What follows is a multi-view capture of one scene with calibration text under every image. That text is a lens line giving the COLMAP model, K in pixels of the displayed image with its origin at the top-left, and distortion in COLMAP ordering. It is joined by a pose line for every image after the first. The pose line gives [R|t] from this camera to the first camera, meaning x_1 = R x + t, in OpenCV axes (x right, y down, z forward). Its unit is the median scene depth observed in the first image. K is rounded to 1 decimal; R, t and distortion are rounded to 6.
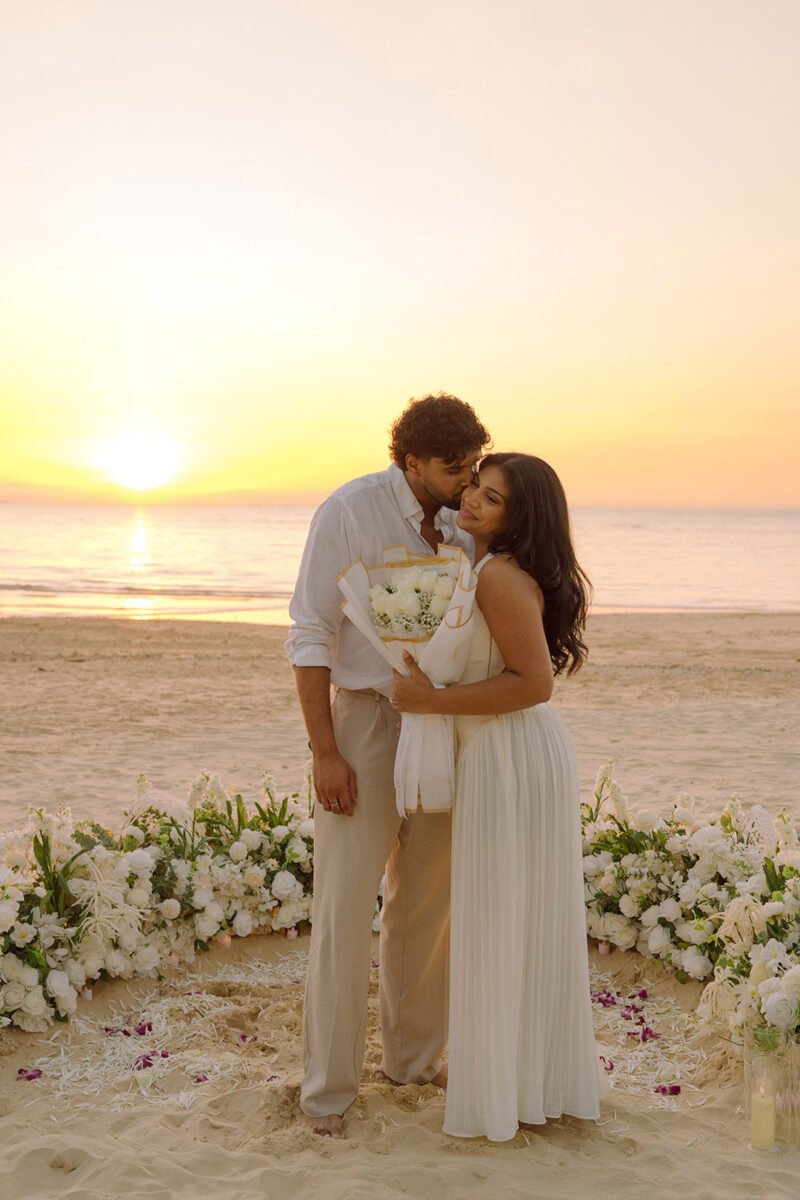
lens RADIAL K [[1335.8, 0, 396.1], [0, 1335.8, 603.0], [0, 0, 1]] dist [0.026862, 0.000000]
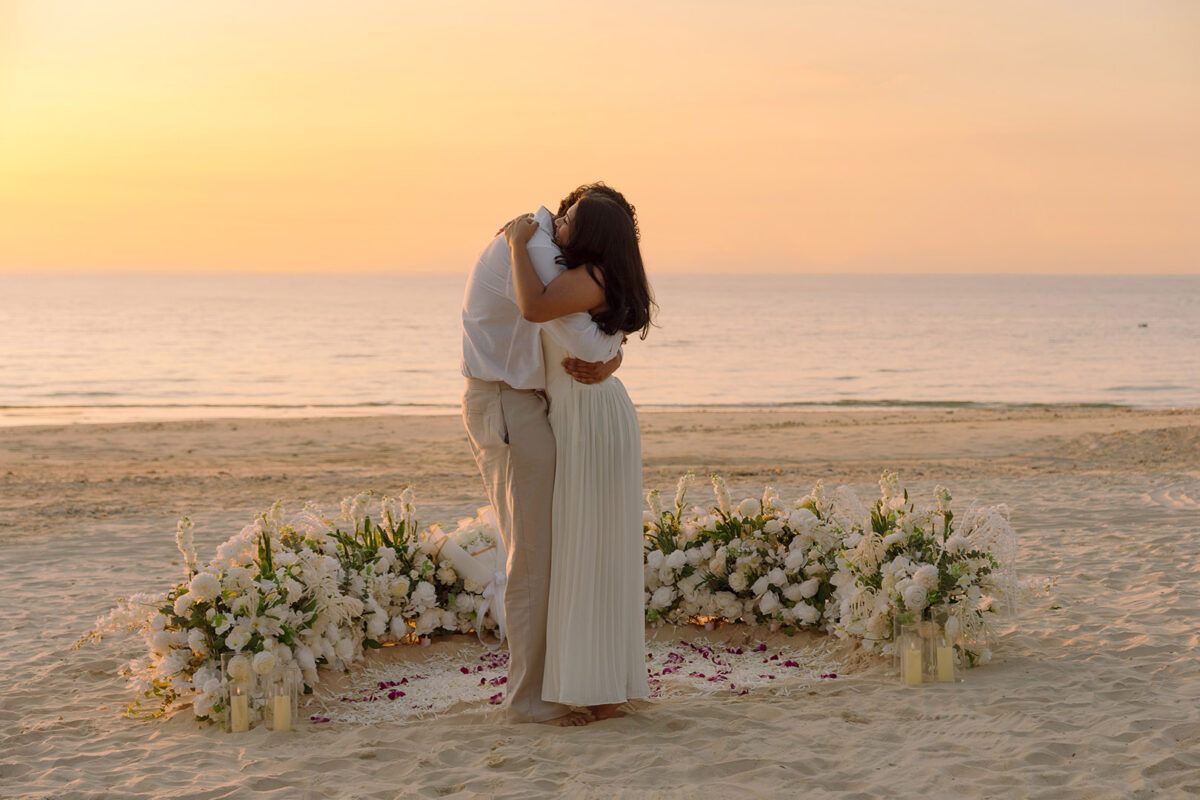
lens RADIAL K [[2228.5, 0, 605.6], [0, 2228.5, 400.1], [0, 0, 1]] dist [0.043720, 0.000000]
pose [[0.940468, -0.028422, 0.338692, -0.583620], [0.032941, 0.999428, -0.007602, 0.077492], [-0.338283, 0.018306, 0.940866, -0.790051]]
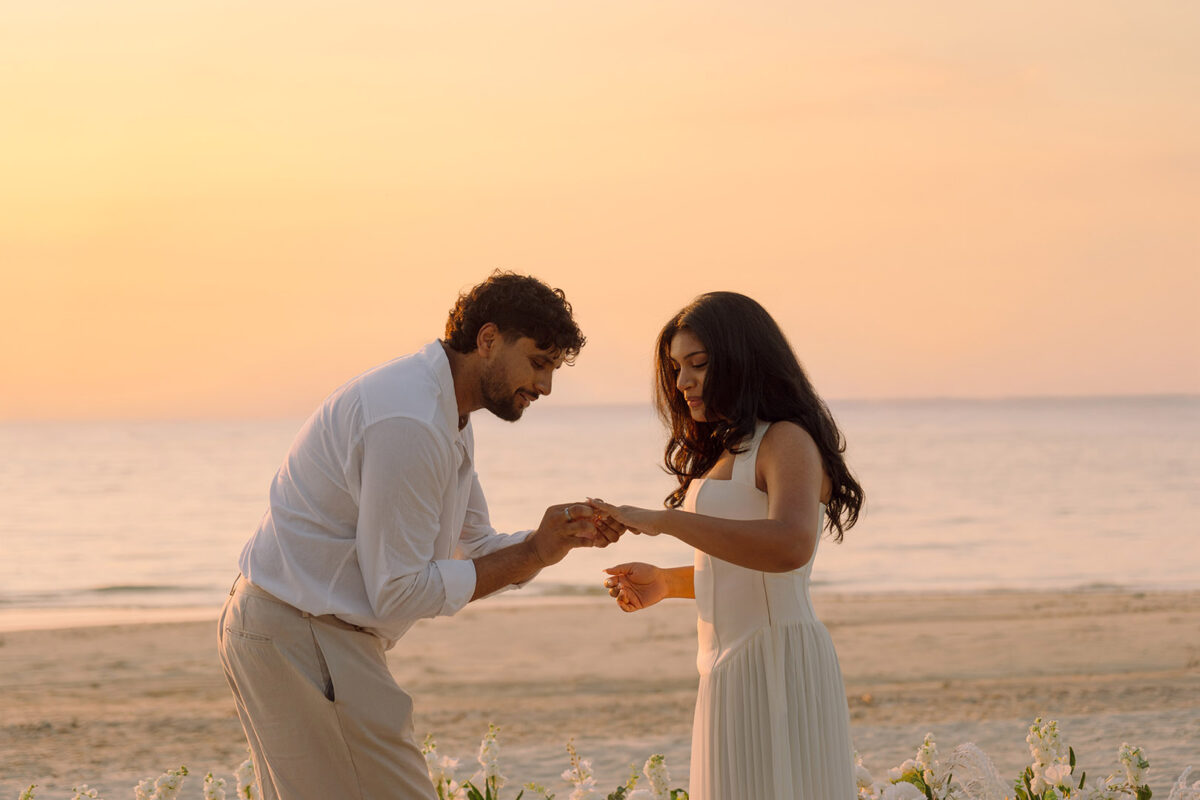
lens RADIAL K [[3500.9, 0, 626.4], [0, 3500.9, 410.2], [0, 0, 1]] dist [0.045147, 0.000000]
pose [[0.936949, -0.028916, 0.348269, -0.538449], [0.051447, 0.997126, -0.055617, 0.062813], [-0.345660, 0.070027, 0.935743, -0.705915]]
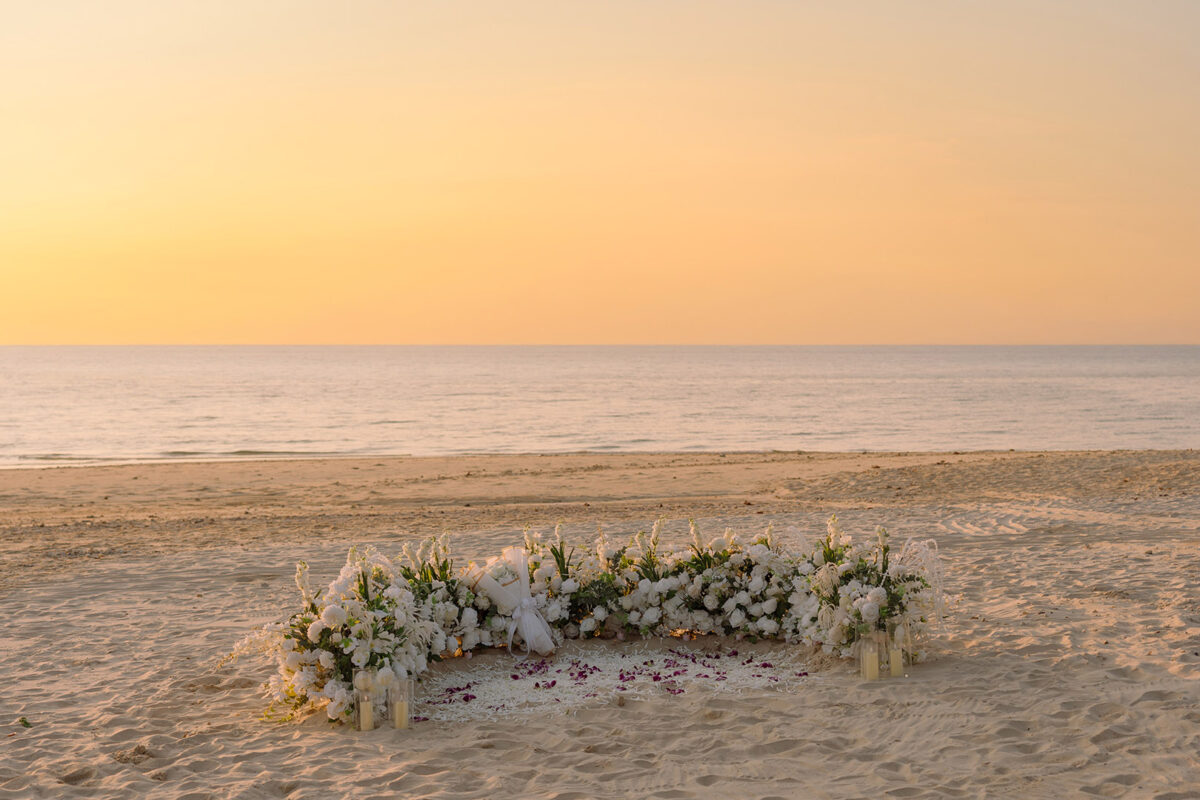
lens RADIAL K [[1857.5, 0, 596.3], [0, 1857.5, 391.6], [0, 0, 1]] dist [0.042215, 0.000000]
pose [[0.897806, -0.027276, 0.439547, -0.844059], [0.045783, 0.998453, -0.031557, 0.048981], [-0.438006, 0.048456, 0.897665, -0.823485]]
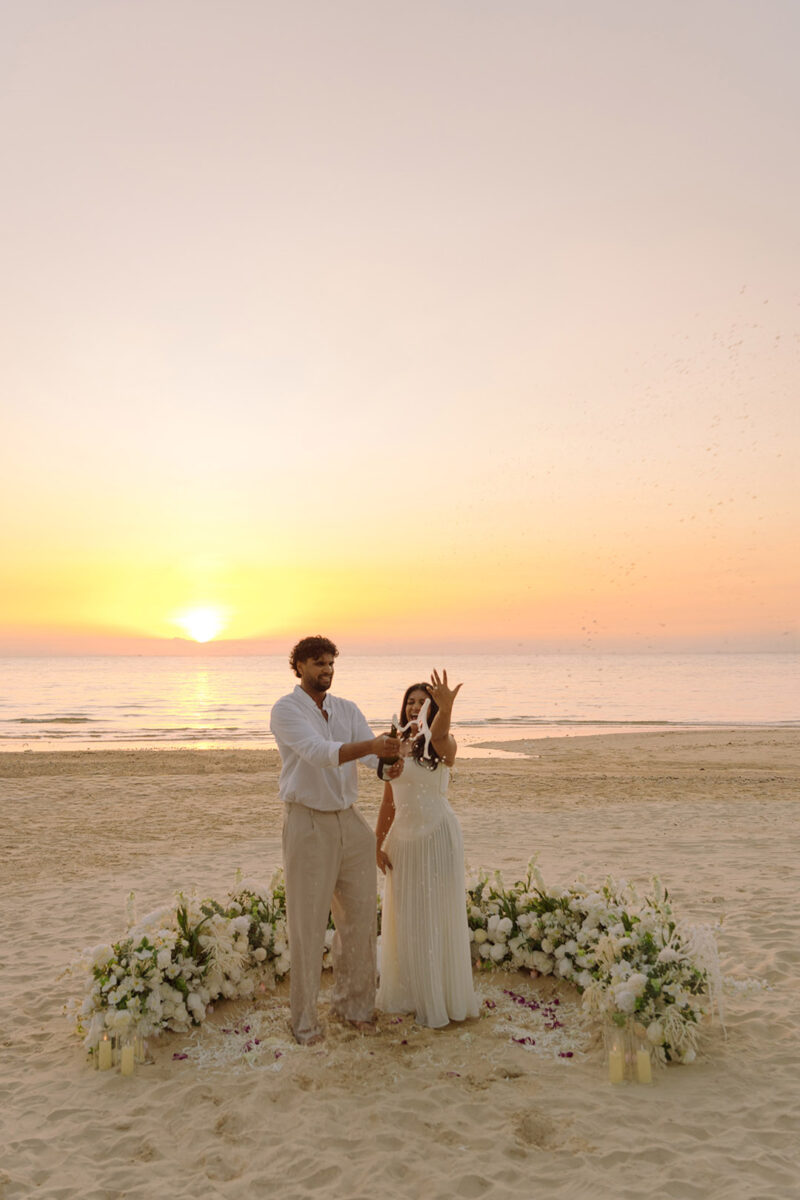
lens RADIAL K [[1038.7, 0, 395.6], [0, 1038.7, 605.3], [0, 0, 1]] dist [0.004976, 0.000243]
pose [[0.999699, -0.024246, -0.003748, 0.007437], [0.023656, 0.993109, -0.114786, -0.038454], [0.006505, 0.114663, 0.993383, -0.275016]]
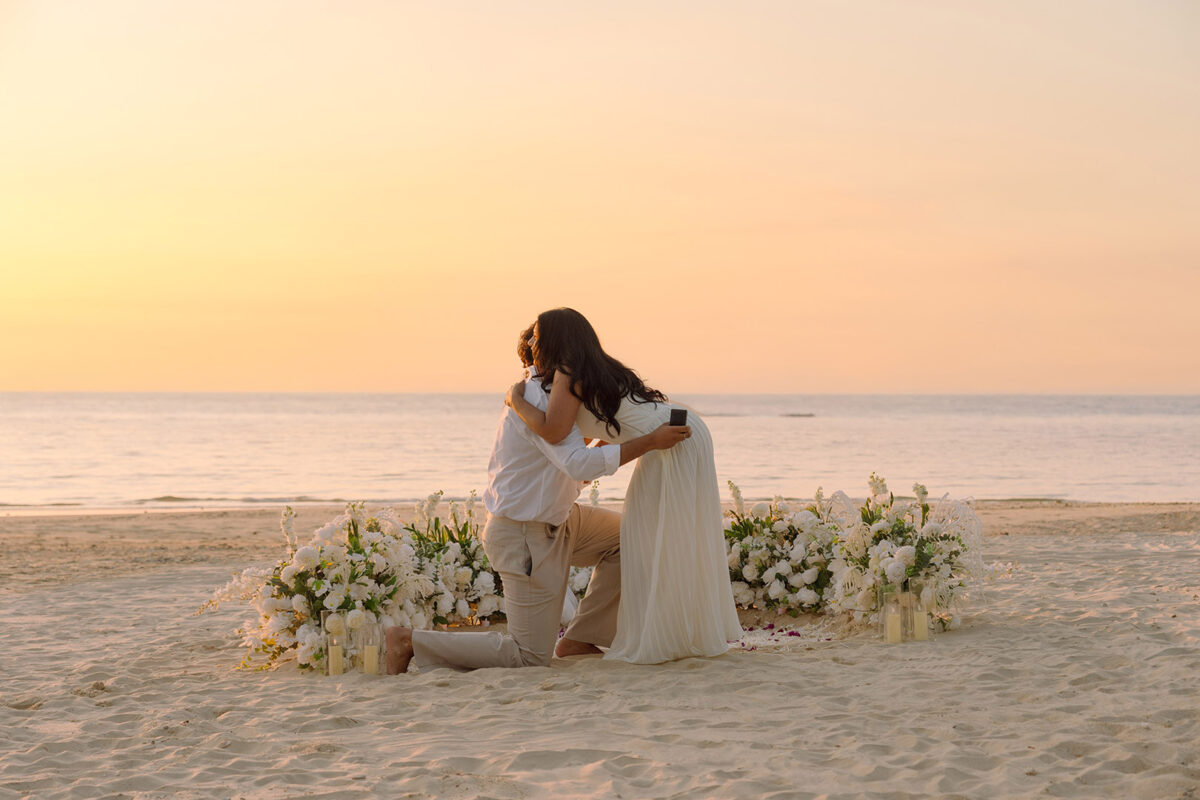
lens RADIAL K [[2158.5, 0, 604.5], [0, 2158.5, 401.9], [0, 0, 1]] dist [0.043484, 0.000000]
pose [[0.946352, -0.011988, 0.322916, -0.676726], [0.033180, 0.997635, -0.060201, 0.177411], [-0.321431, 0.067686, 0.944511, -1.054734]]
